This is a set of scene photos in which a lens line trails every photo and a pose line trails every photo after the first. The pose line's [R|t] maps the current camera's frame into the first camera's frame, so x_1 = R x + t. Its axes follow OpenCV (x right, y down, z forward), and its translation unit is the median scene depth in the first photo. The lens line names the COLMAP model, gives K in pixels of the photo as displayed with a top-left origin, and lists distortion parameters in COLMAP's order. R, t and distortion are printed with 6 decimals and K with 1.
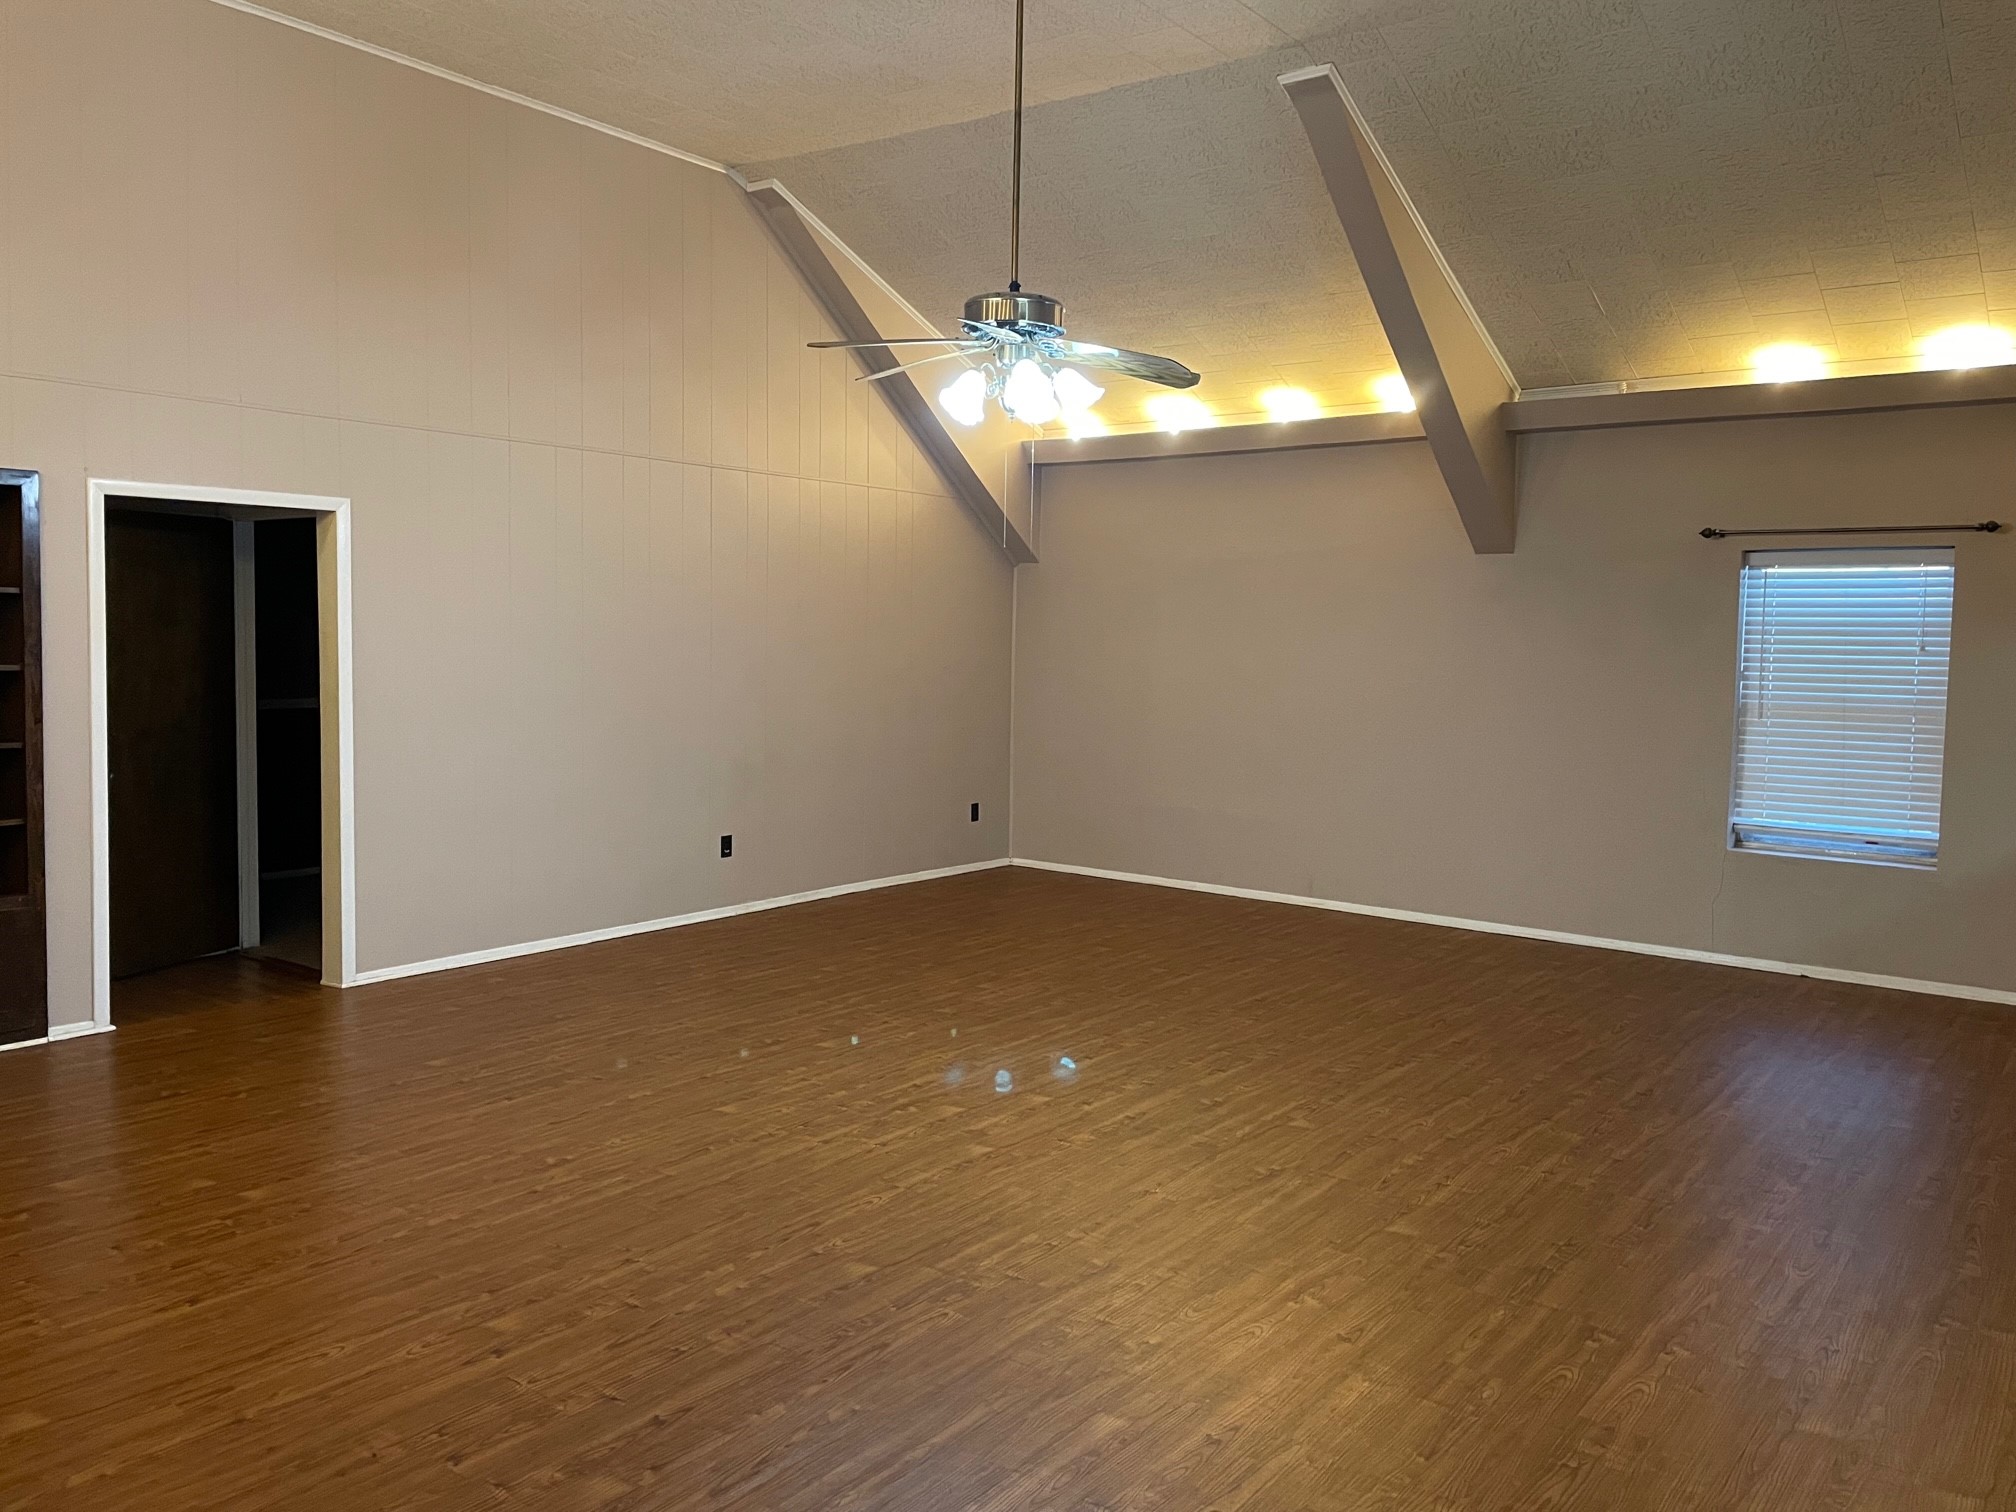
lens RADIAL K [[1503.9, 0, 1008.0], [0, 1503.9, 756.0], [0, 0, 1]] dist [0.031286, -0.003496]
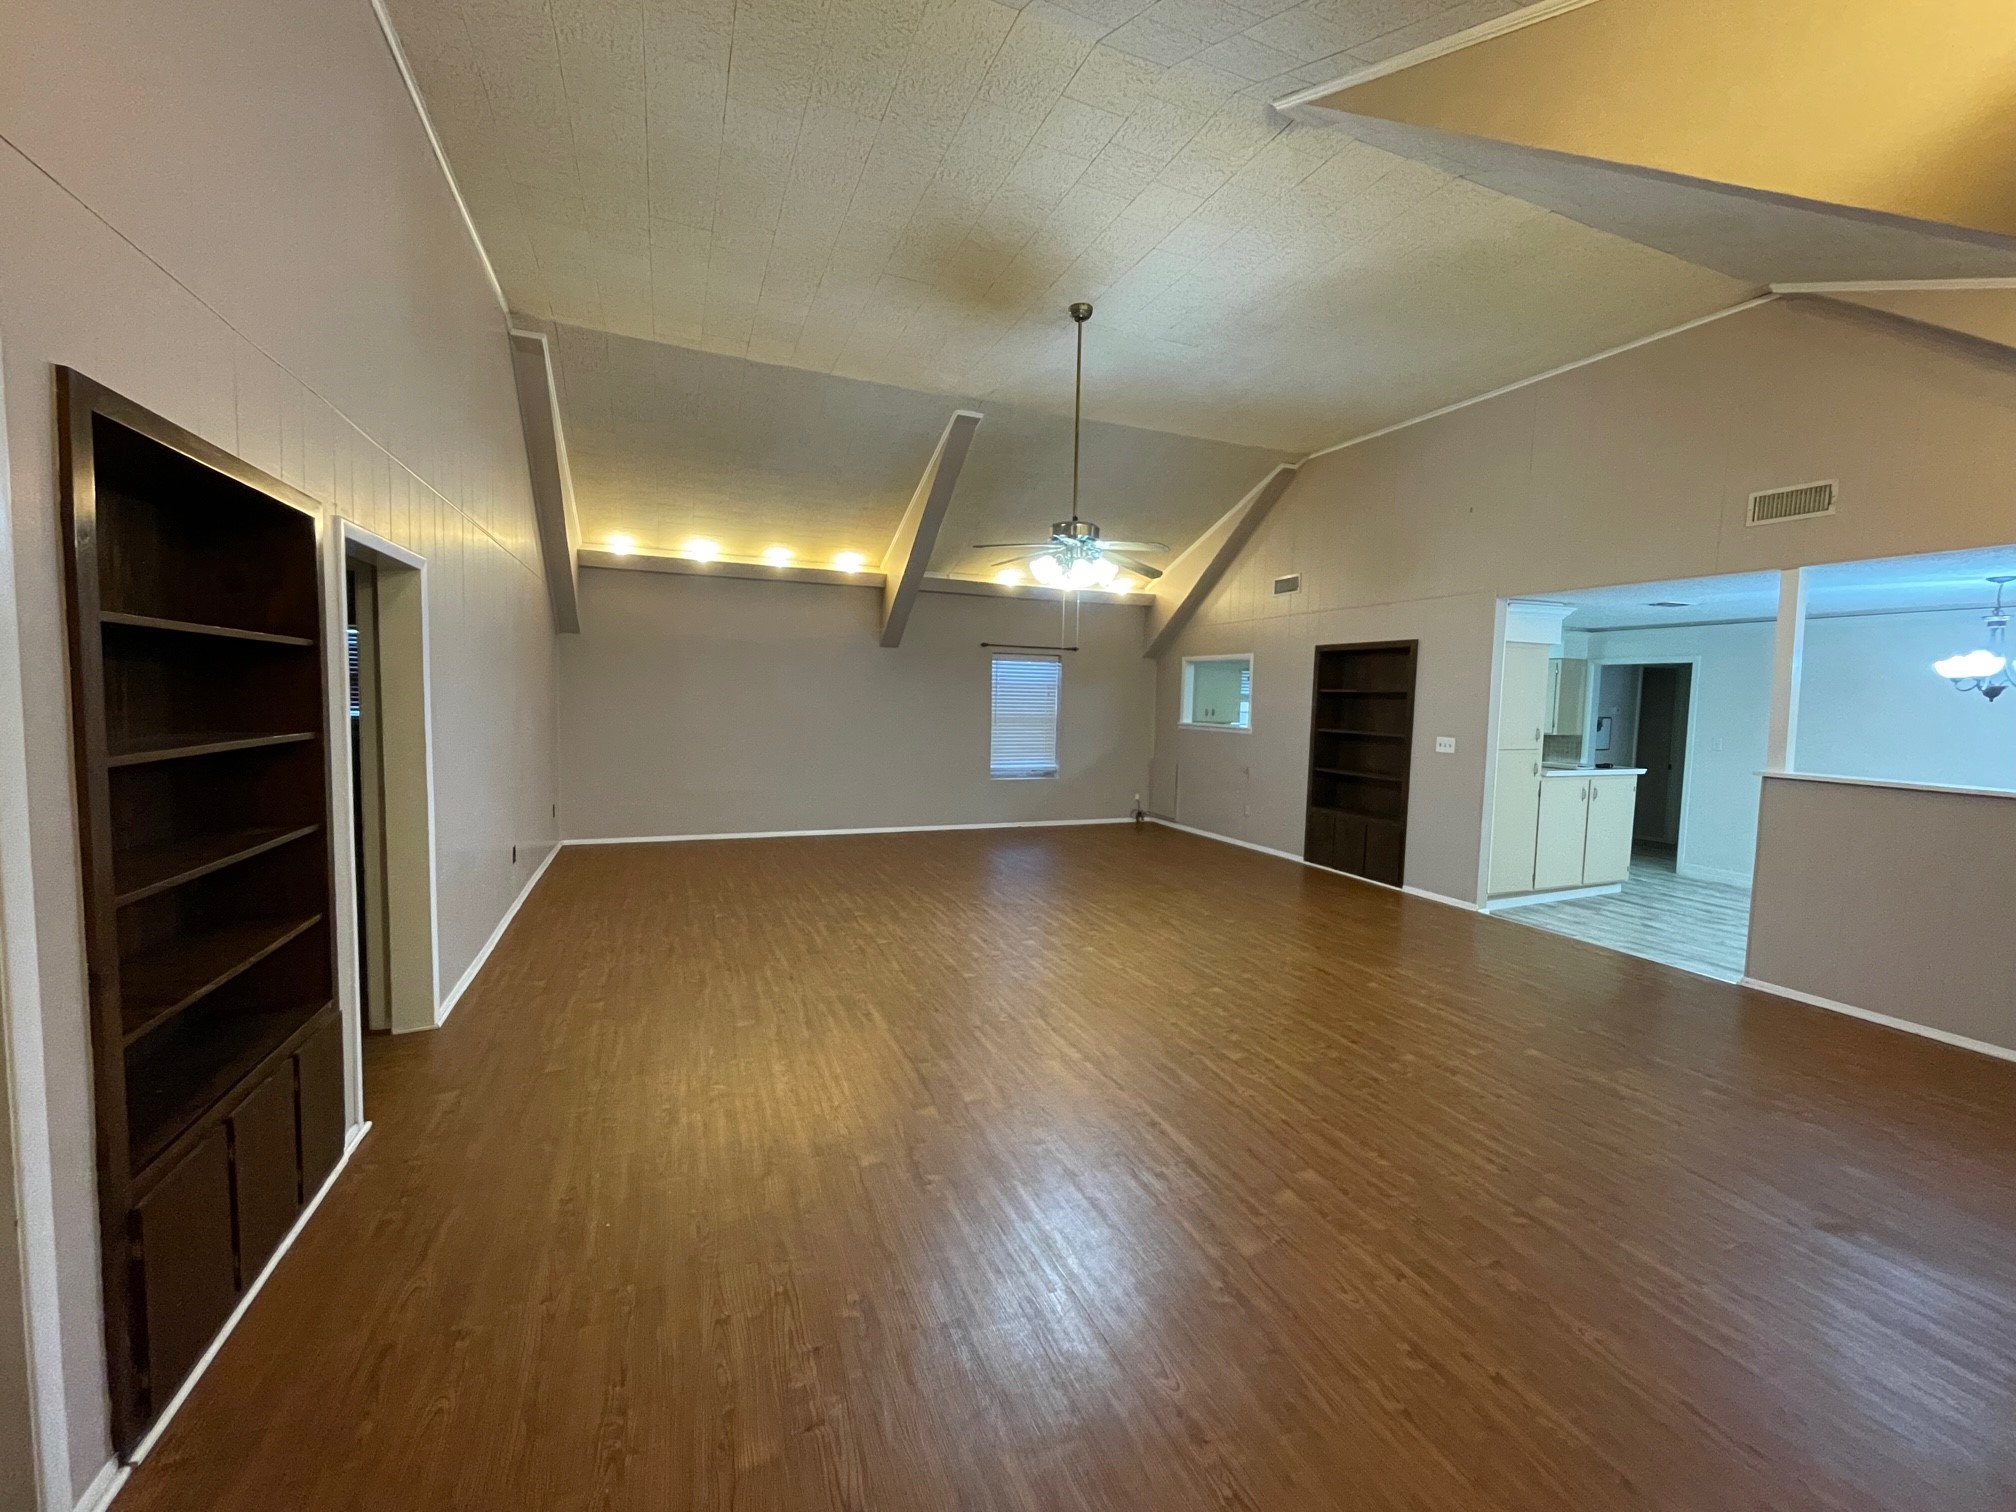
lens RADIAL K [[834.9, 0, 1008.0], [0, 834.9, 756.0], [0, 0, 1]] dist [0.000824, 0.000052]
pose [[0.510810, -0.068084, 0.856993, -0.858164], [0.058131, 0.997313, 0.044583, -0.043408], [-0.857726, 0.027044, 0.513395, 0.436601]]
